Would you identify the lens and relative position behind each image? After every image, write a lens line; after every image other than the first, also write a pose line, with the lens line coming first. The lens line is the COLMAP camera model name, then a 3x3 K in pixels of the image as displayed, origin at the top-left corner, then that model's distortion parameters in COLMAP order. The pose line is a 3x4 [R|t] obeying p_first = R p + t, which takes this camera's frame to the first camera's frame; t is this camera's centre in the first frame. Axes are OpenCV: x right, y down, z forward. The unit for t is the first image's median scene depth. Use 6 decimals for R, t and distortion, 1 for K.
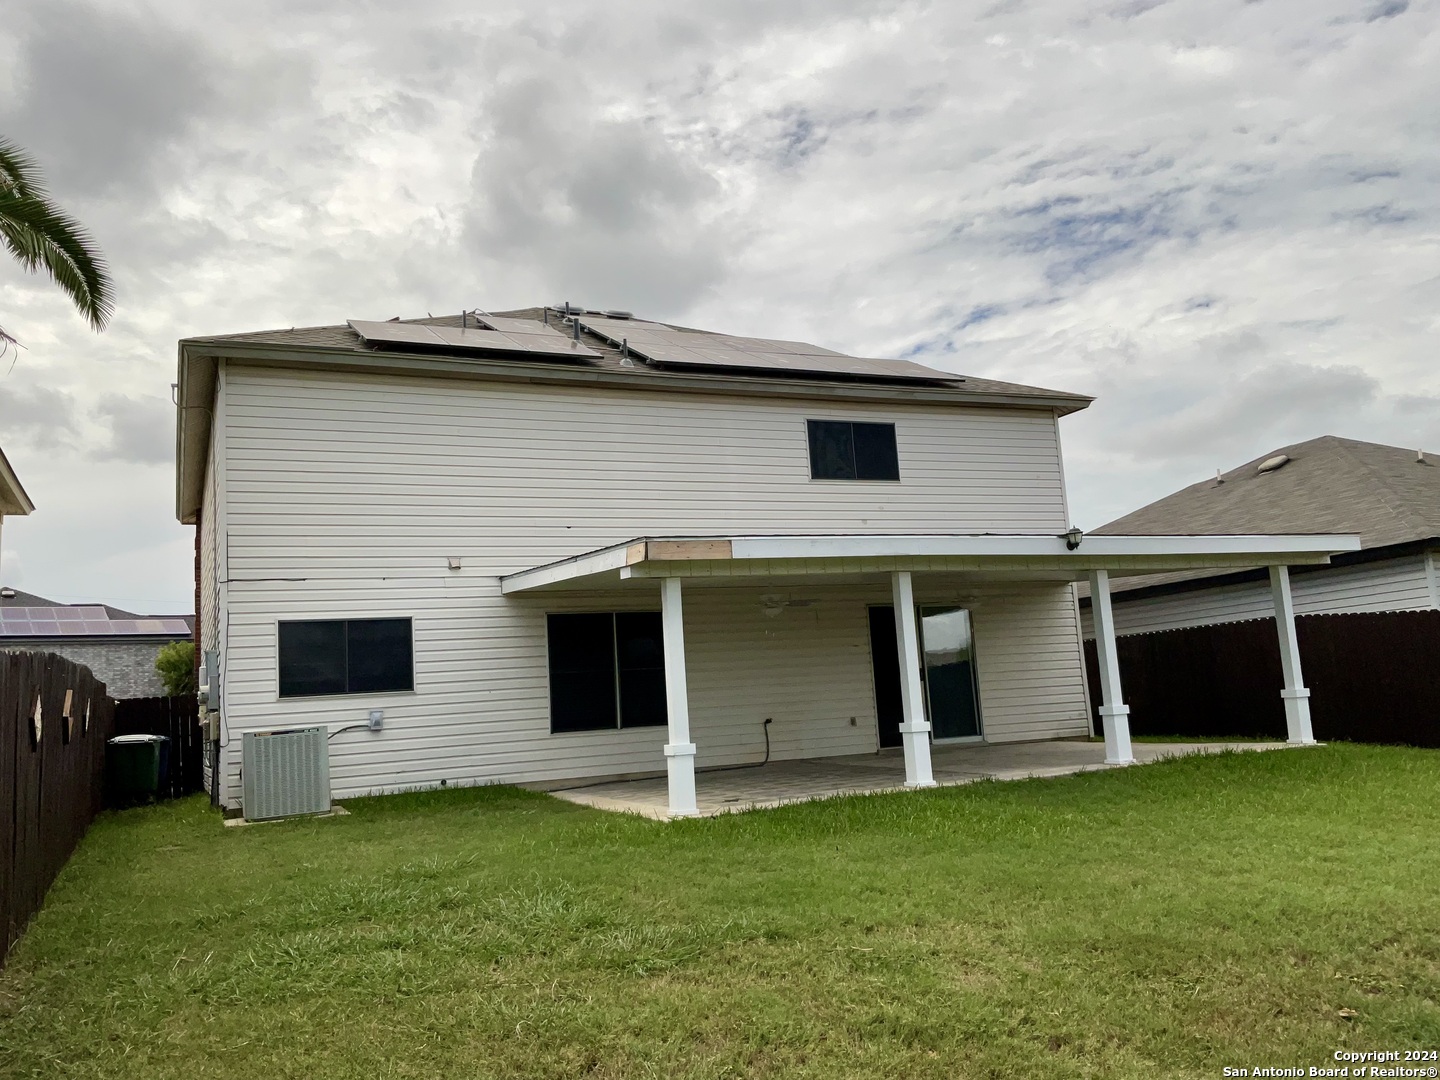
lens RADIAL K [[1181.6, 0, 720.0], [0, 1181.6, 540.0], [0, 0, 1]] dist [0.103858, -0.176558]
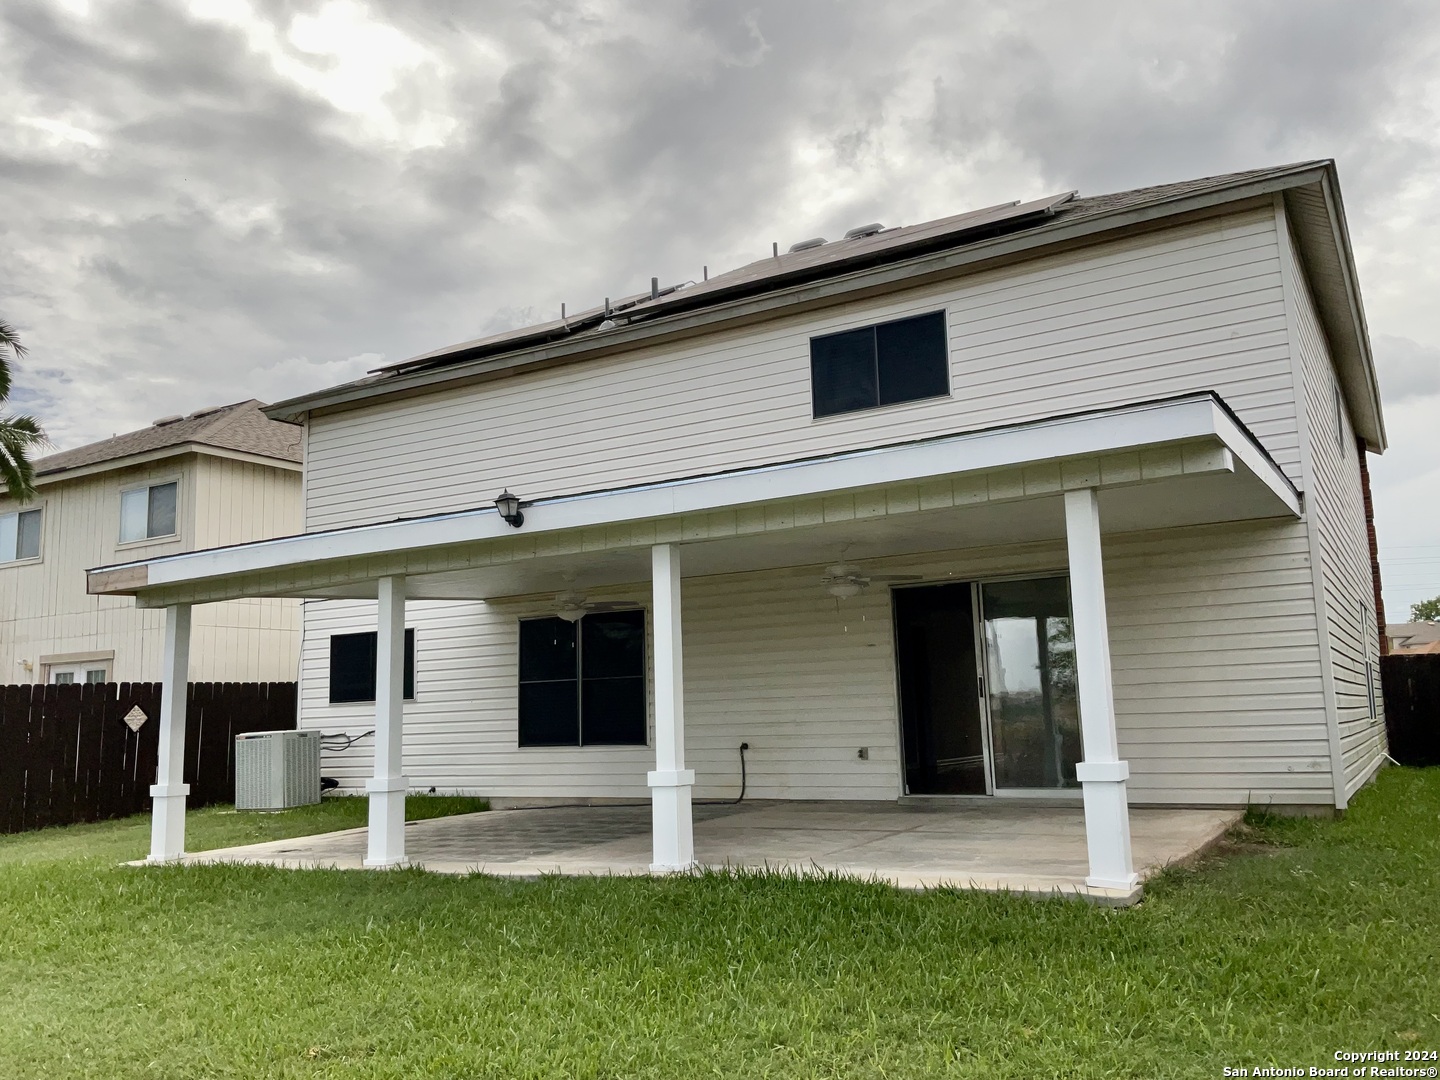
lens RADIAL K [[1181.6, 0, 720.0], [0, 1181.6, 540.0], [0, 0, 1]] dist [0.103858, -0.176558]
pose [[0.578977, -0.074986, -0.811889, 0.680783], [0.109790, 0.993863, -0.013499, 0.028606], [0.807918, -0.081322, 0.583656, 0.558397]]
